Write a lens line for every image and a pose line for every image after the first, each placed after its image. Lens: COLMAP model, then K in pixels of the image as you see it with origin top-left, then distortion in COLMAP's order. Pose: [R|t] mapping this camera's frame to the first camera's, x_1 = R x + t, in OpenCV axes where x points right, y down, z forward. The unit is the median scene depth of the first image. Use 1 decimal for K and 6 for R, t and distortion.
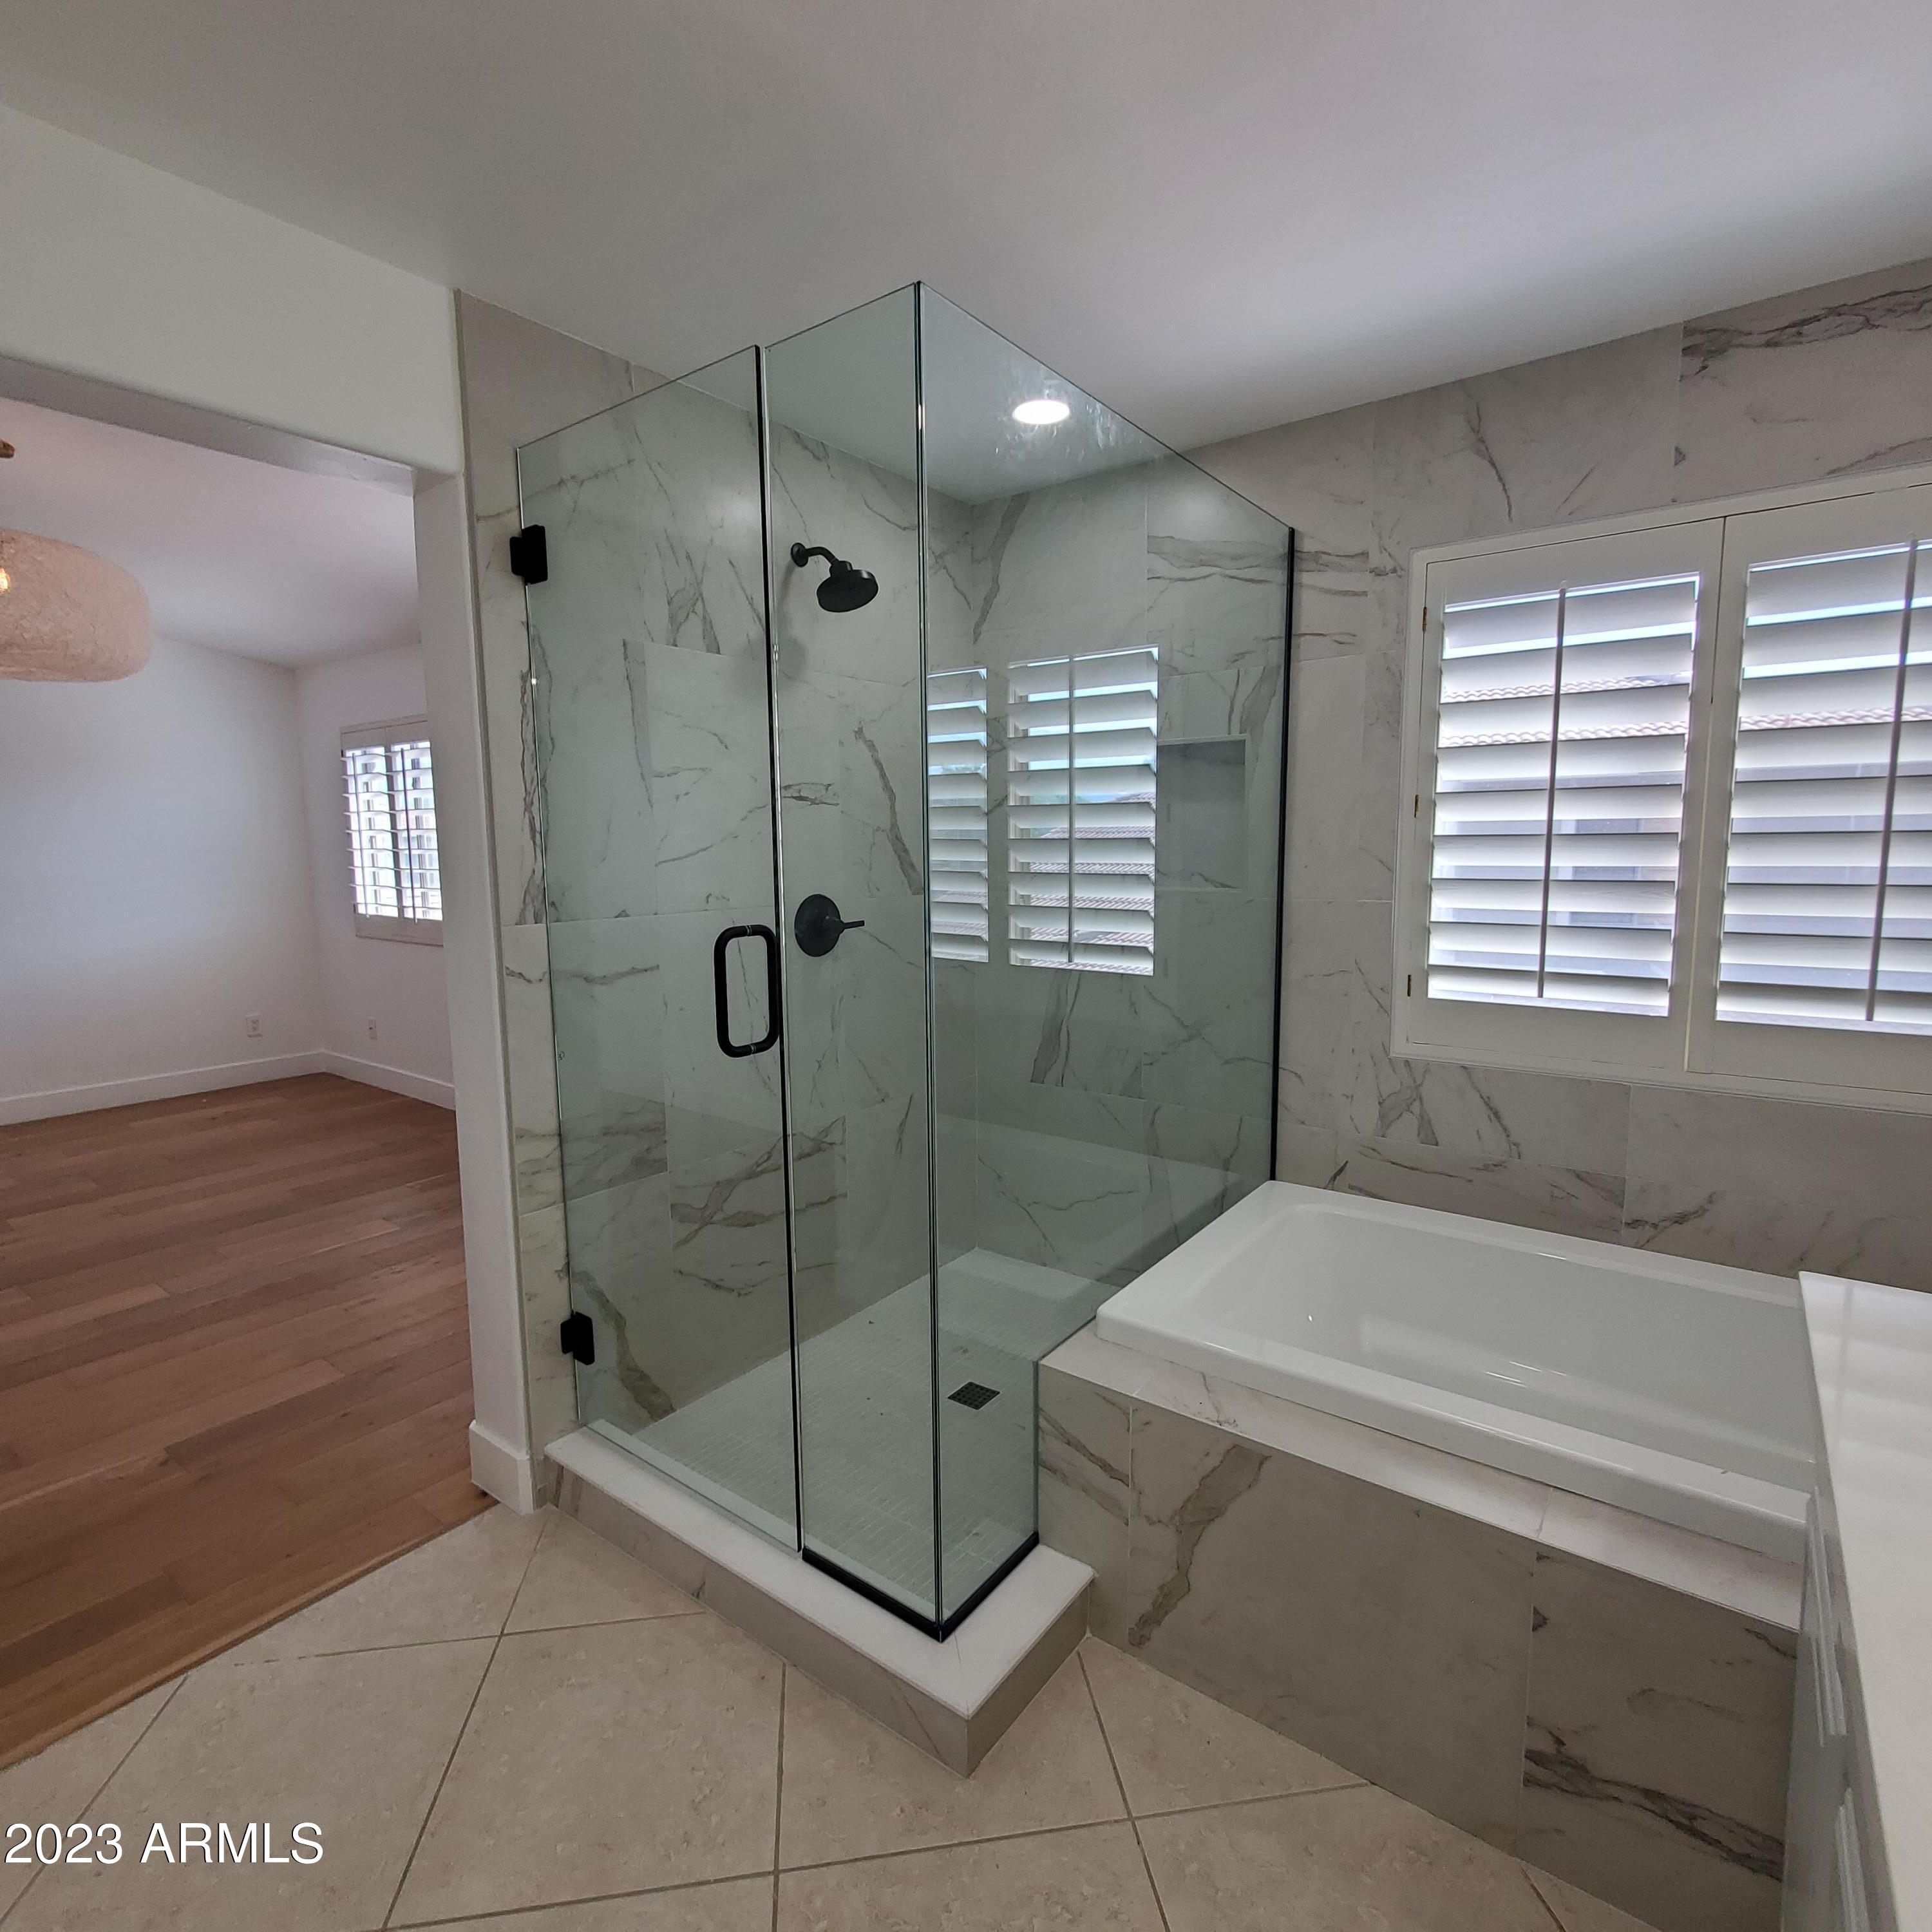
lens RADIAL K [[1026.0, 0, 1000.3], [0, 1026.0, 965.0], [0, 0, 1]] dist [-0.001736, -0.000945]
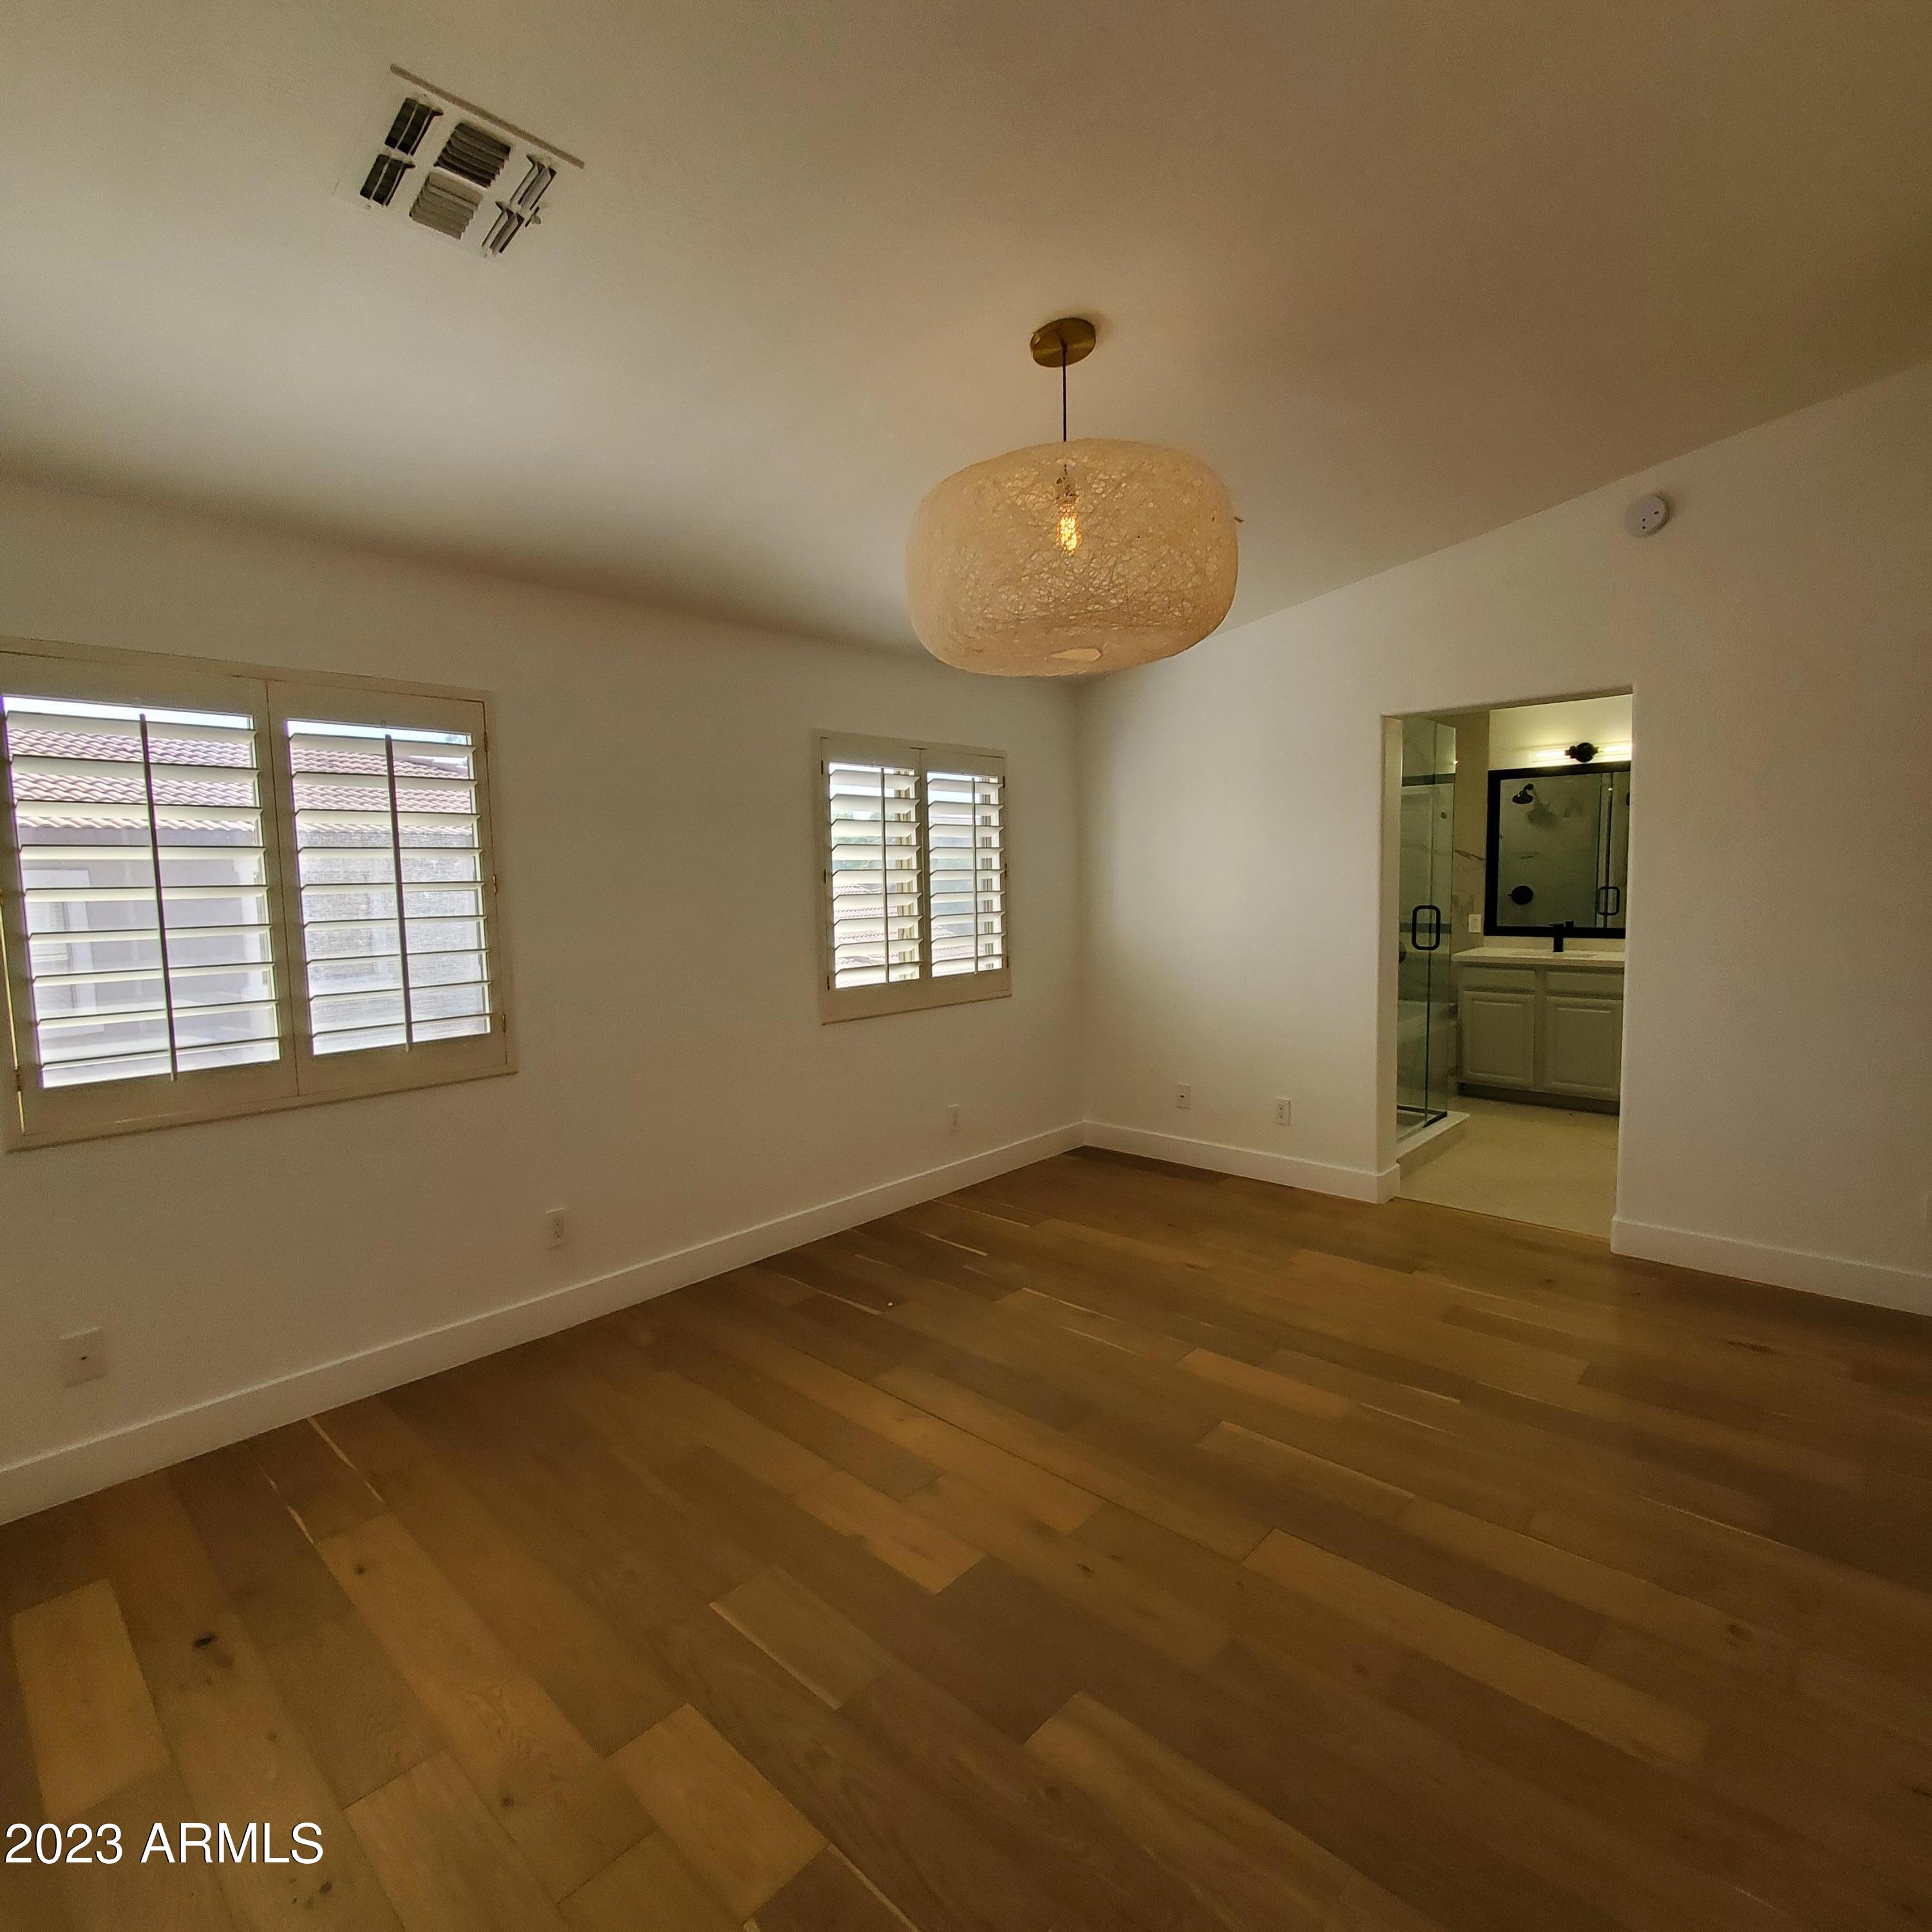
lens RADIAL K [[1023.8, 0, 966.0], [0, 1023.8, 966.0], [0, 0, 1]] dist [0.001045, -0.001486]
pose [[0.119500, -0.089051, 0.988833, -1.406219], [0.139603, 0.987582, 0.072067, -0.111360], [-0.982970, 0.129432, 0.130447, 0.826746]]
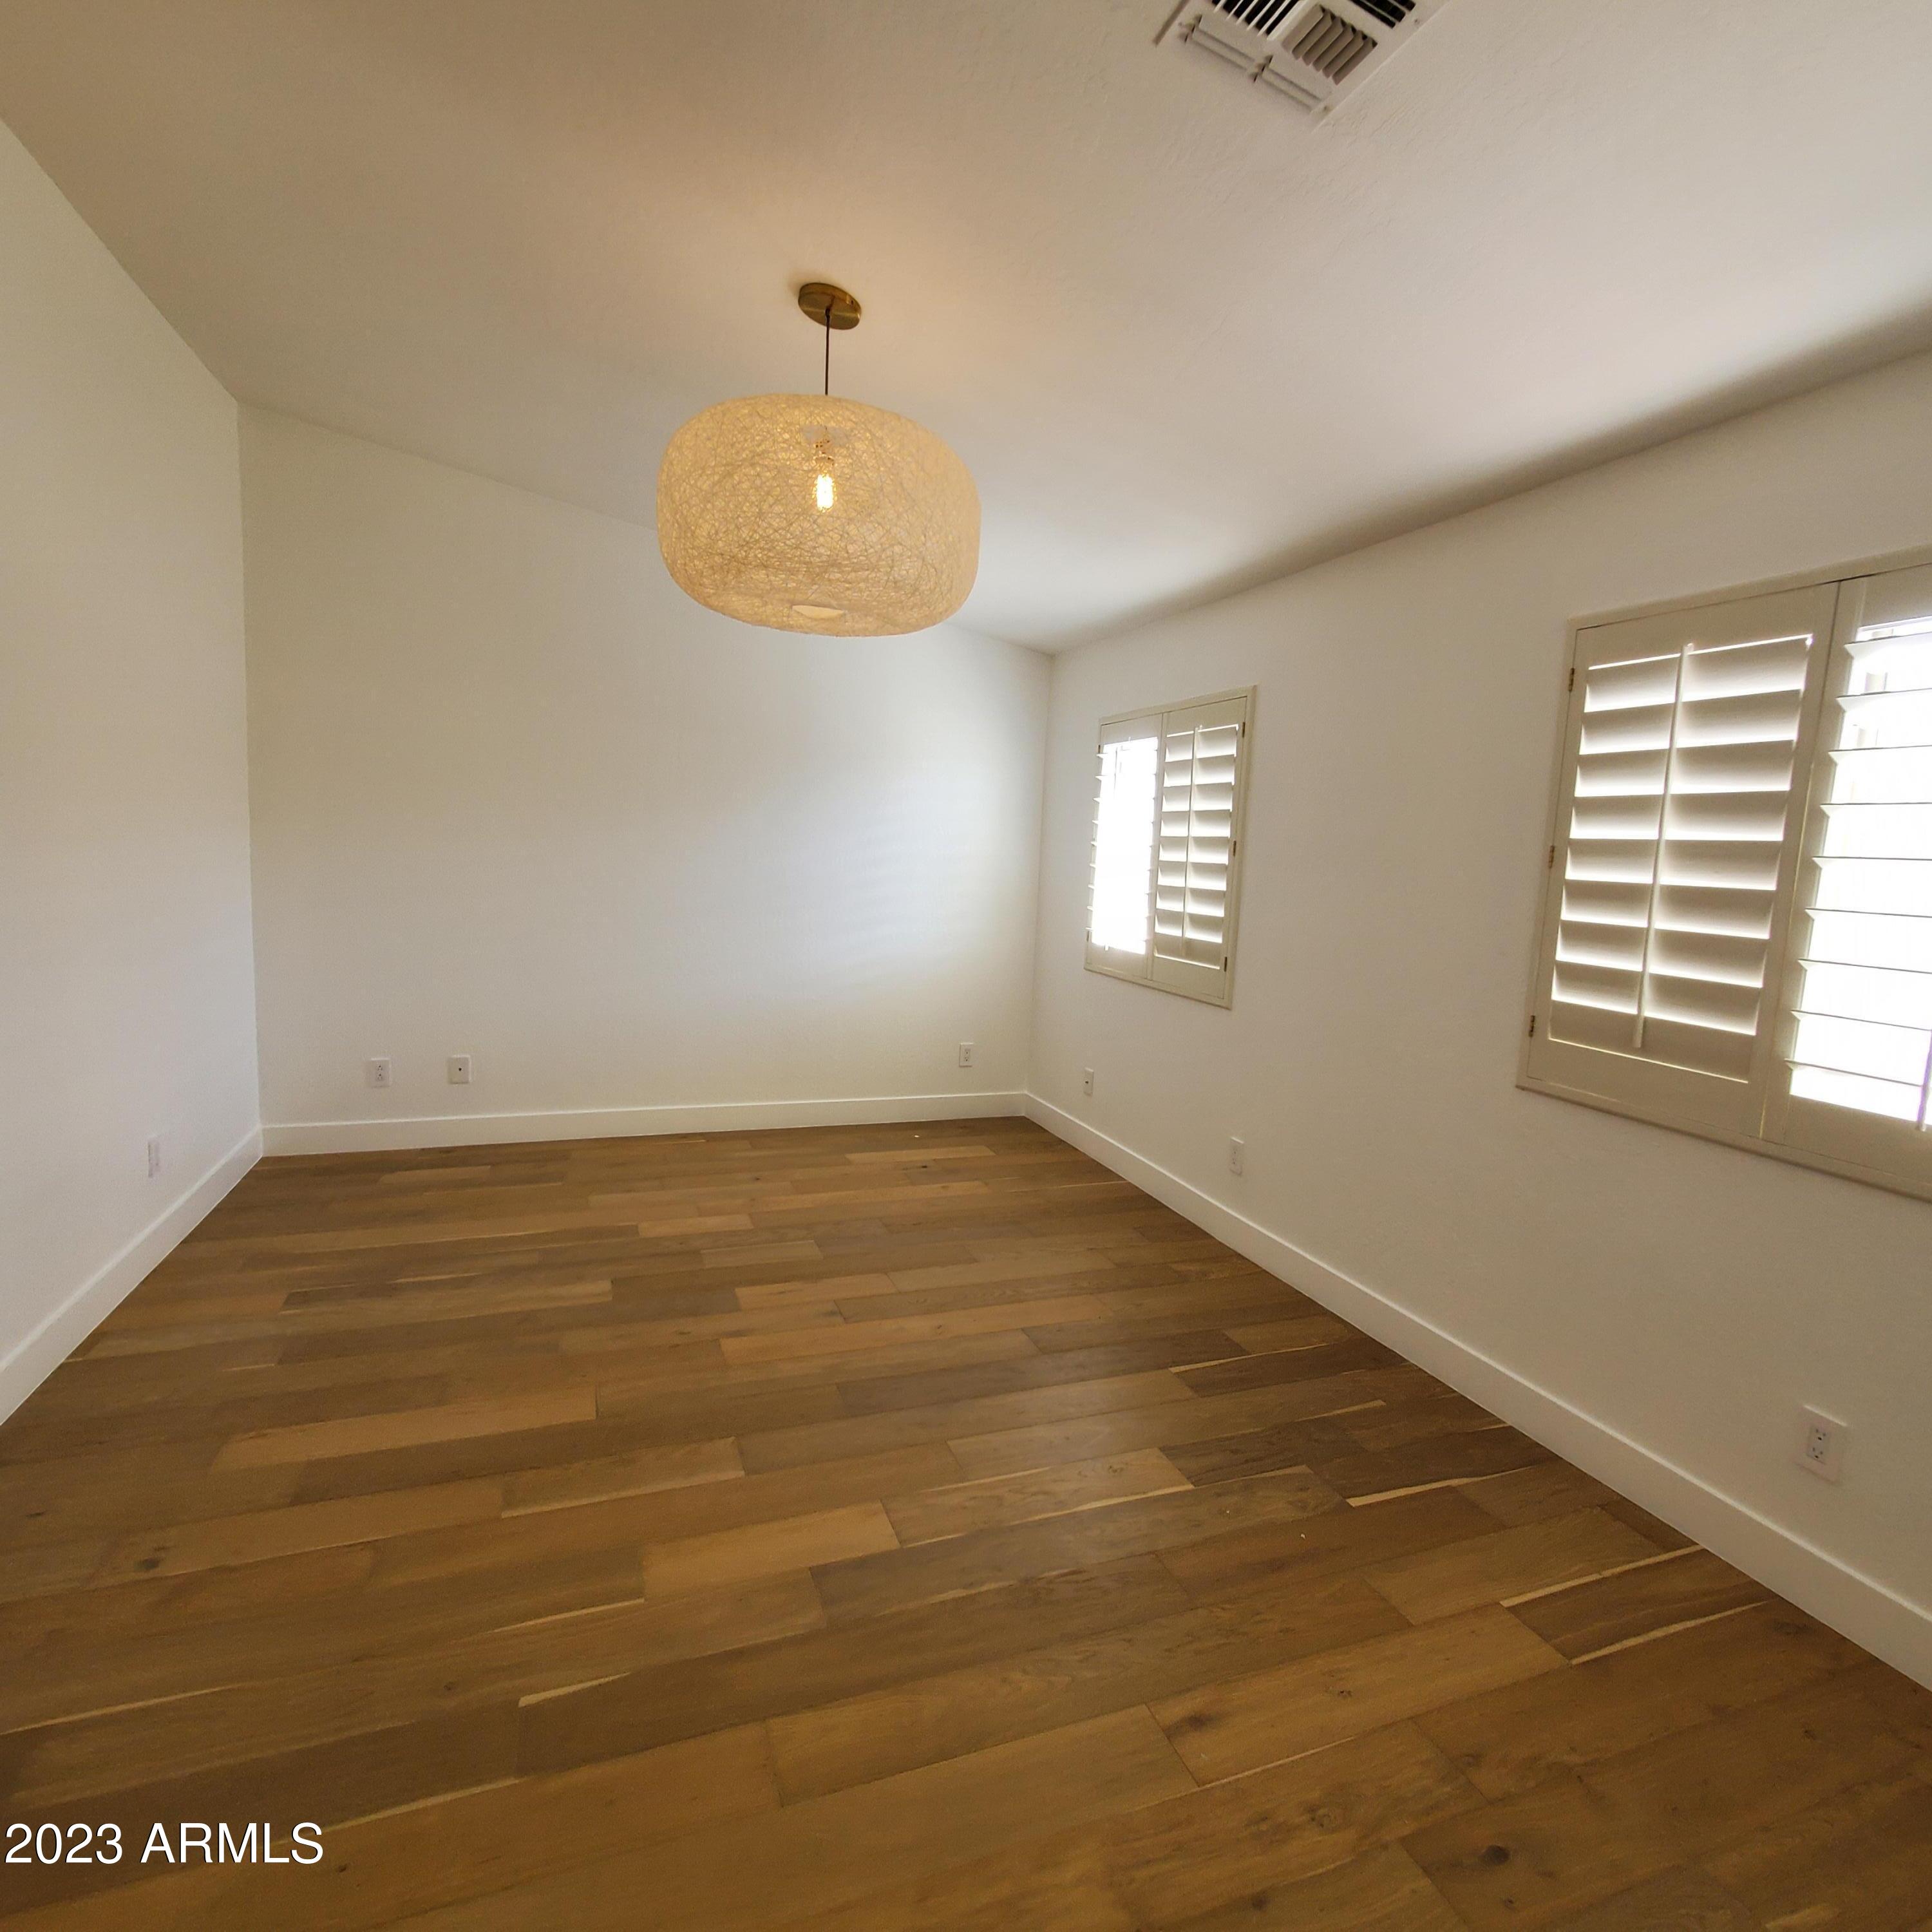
lens RADIAL K [[1023.8, 0, 966.0], [0, 1023.8, 966.0], [0, 0, 1]] dist [0.001045, -0.001486]
pose [[0.832136, 0.106879, -0.544175, -0.368506], [-0.118268, 0.992881, 0.014156, -0.045149], [0.541814, 0.052578, 0.838852, 0.364923]]
